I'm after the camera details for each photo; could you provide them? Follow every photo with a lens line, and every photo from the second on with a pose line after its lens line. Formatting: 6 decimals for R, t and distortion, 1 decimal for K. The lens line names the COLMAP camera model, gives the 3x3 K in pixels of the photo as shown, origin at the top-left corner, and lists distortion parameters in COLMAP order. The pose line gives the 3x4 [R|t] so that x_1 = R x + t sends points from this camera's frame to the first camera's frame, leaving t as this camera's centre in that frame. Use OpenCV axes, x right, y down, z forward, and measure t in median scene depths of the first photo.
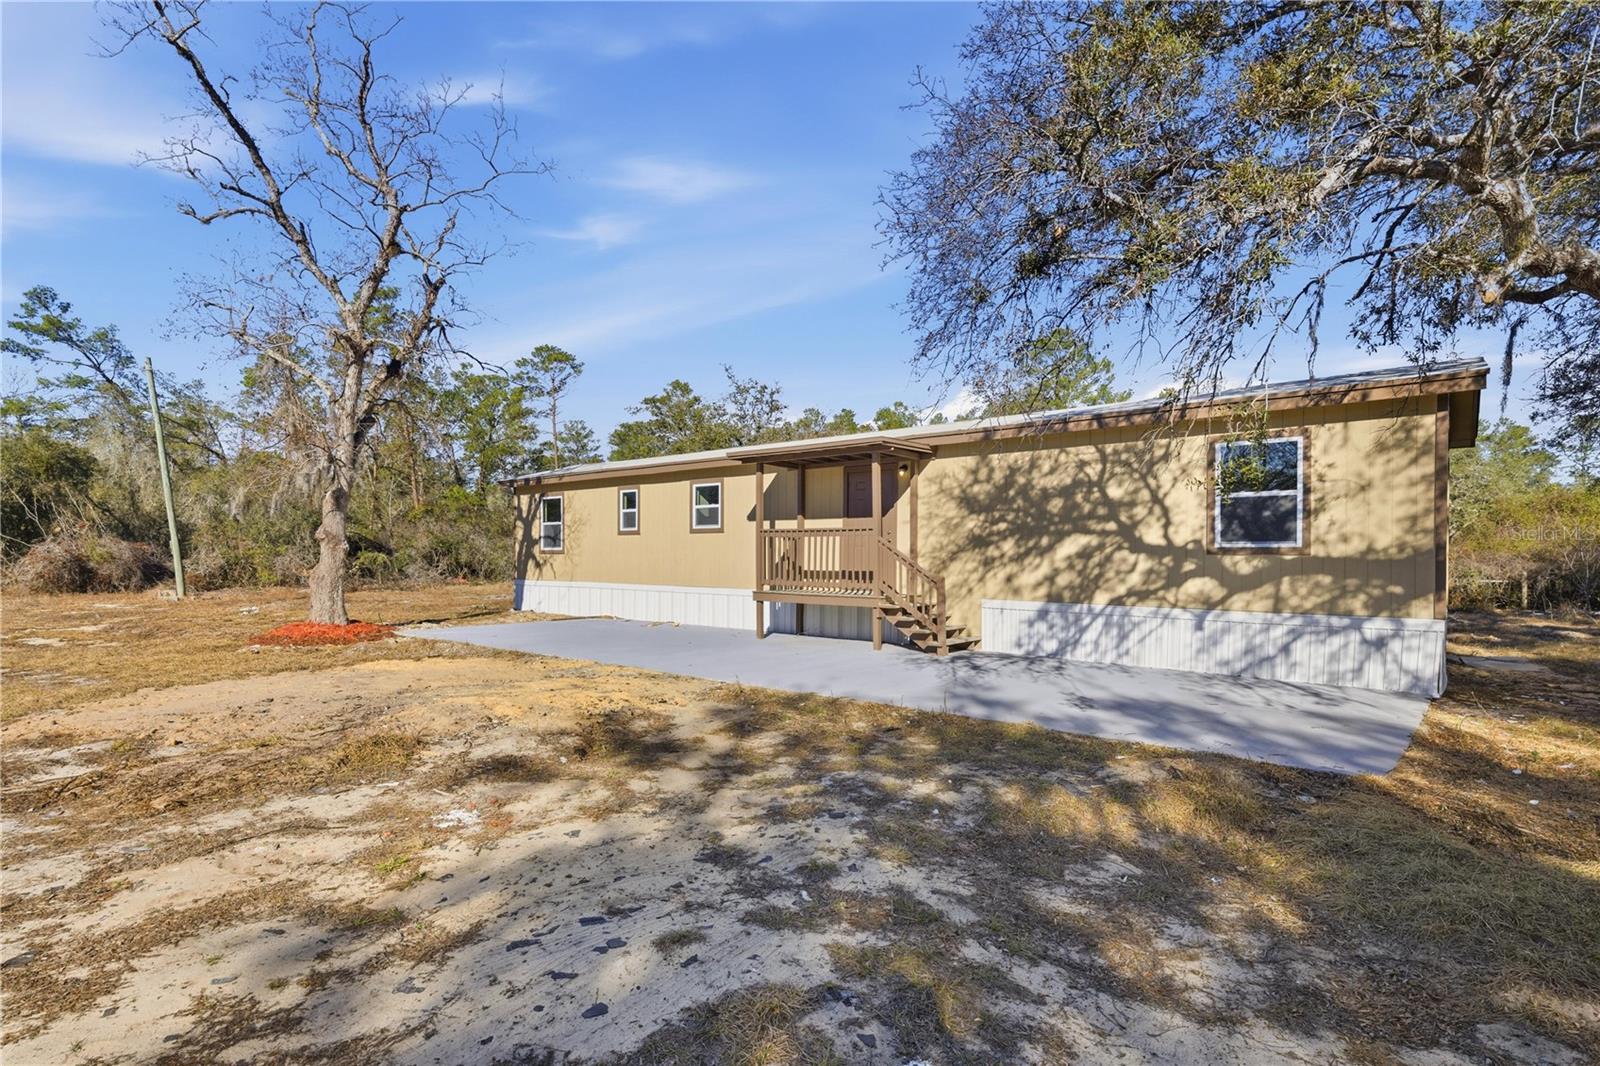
lens RADIAL K [[823.1, 0, 798.2], [0, 823.1, 546.4], [0, 0, 1]] dist [0.032544, -0.004255]
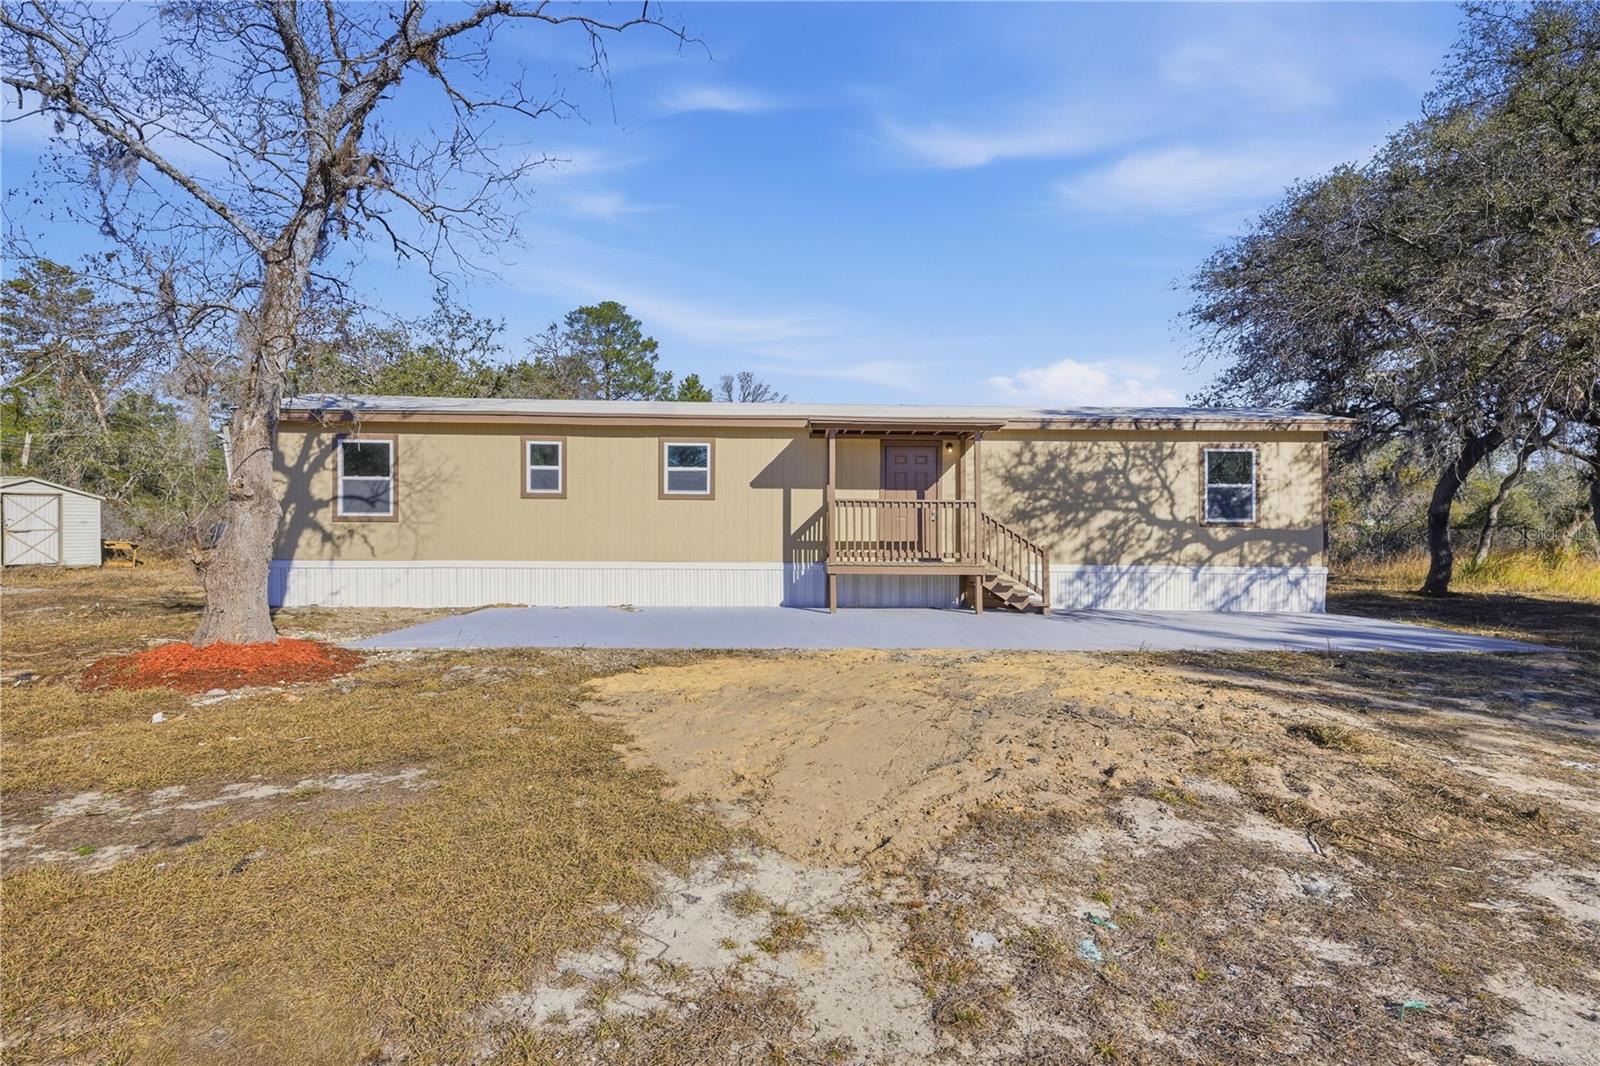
lens RADIAL K [[823.1, 0, 822.4], [0, 823.1, 527.2], [0, 0, 1]] dist [0.032544, -0.004255]
pose [[0.725974, 0.005049, 0.687703, -0.853949], [-0.011223, 0.999927, 0.004506, 0.010375], [-0.687630, -0.010989, 0.725978, 0.379365]]
